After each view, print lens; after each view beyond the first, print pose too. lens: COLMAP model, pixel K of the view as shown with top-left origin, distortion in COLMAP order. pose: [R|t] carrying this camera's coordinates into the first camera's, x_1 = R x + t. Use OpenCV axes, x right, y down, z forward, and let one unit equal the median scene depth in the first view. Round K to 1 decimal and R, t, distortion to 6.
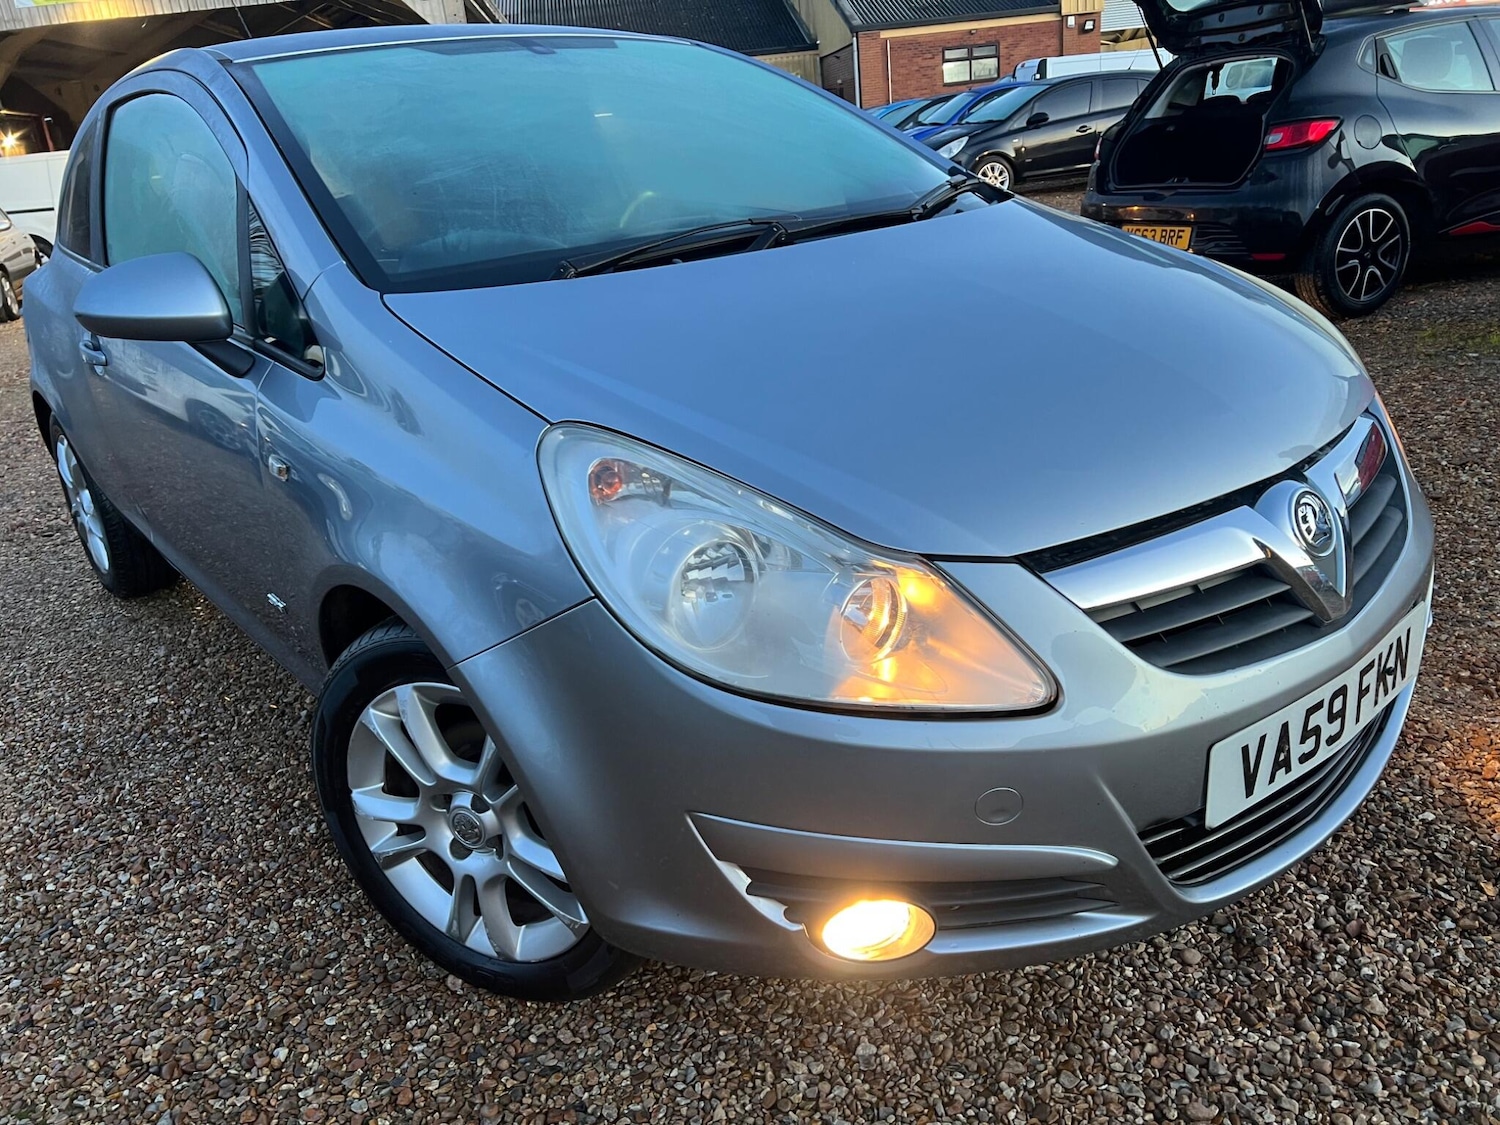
lens RADIAL K [[1114.2, 0, 744.5], [0, 1114.2, 570.1], [0, 0, 1]] dist [0.062446, -0.066732]
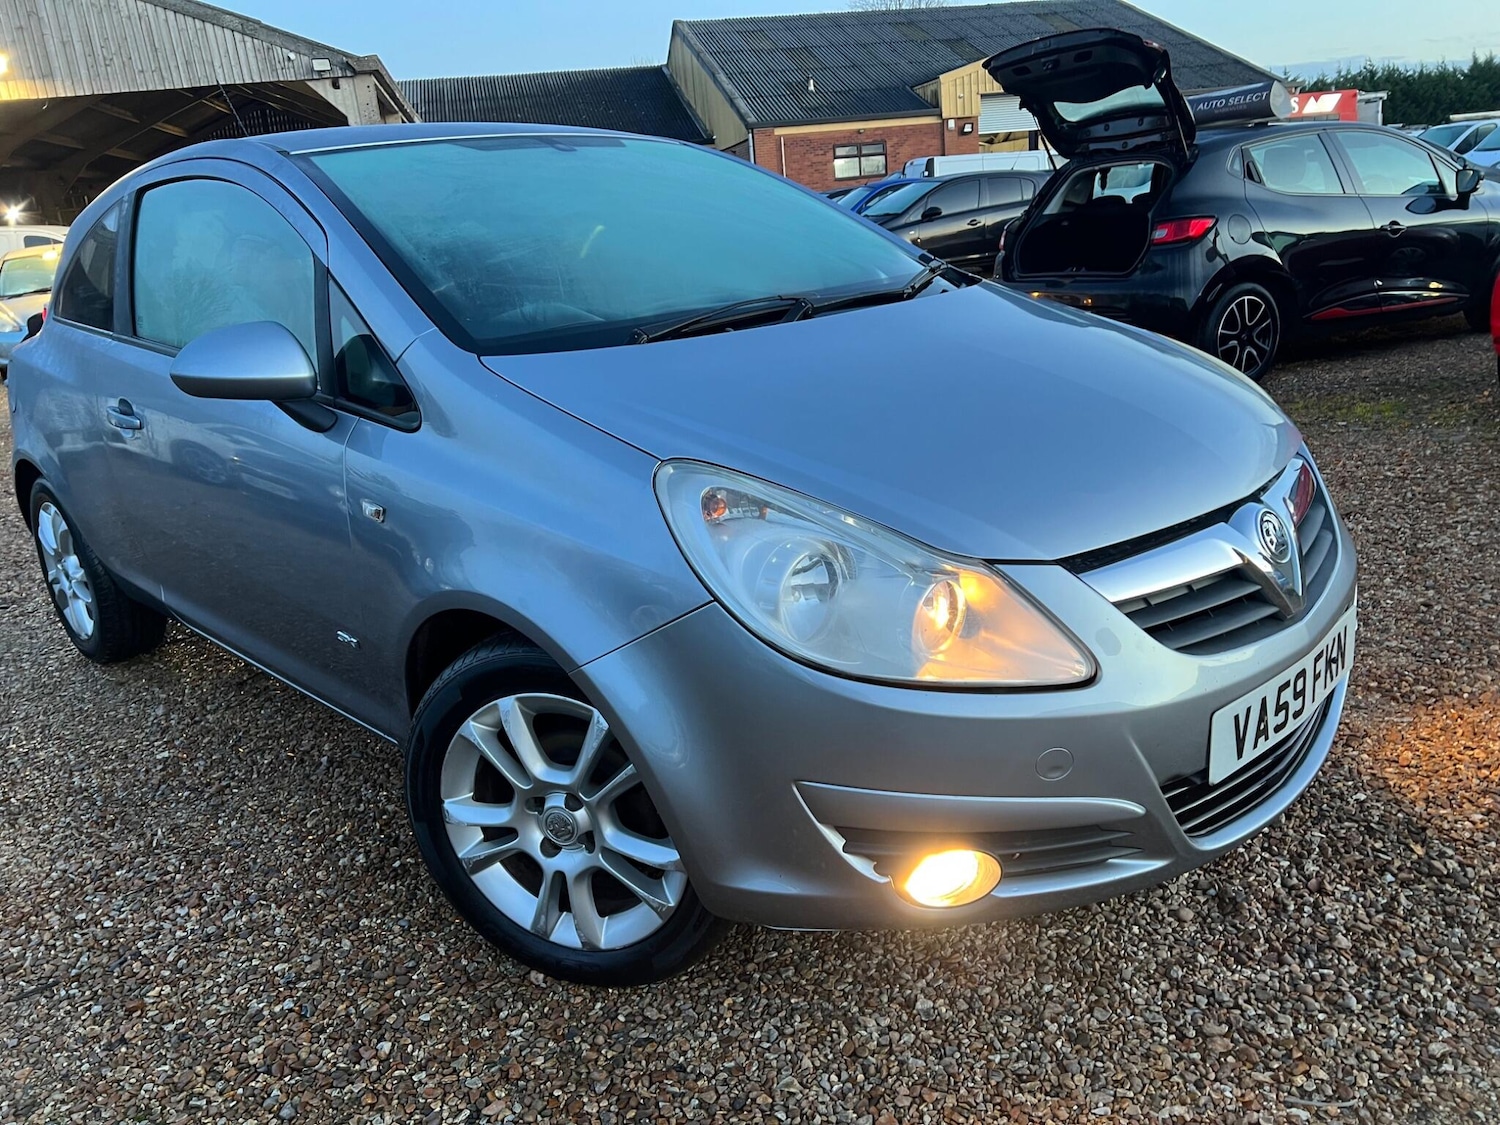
lens RADIAL K [[1121.9, 0, 754.0], [0, 1121.9, 564.9], [0, 0, 1]] dist [0.055159, -0.057109]
pose [[0.994633, -0.016817, 0.102090, -0.160973], [0.024470, 0.996945, -0.074178, 0.056755], [-0.100531, 0.076278, 0.992006, -0.147017]]
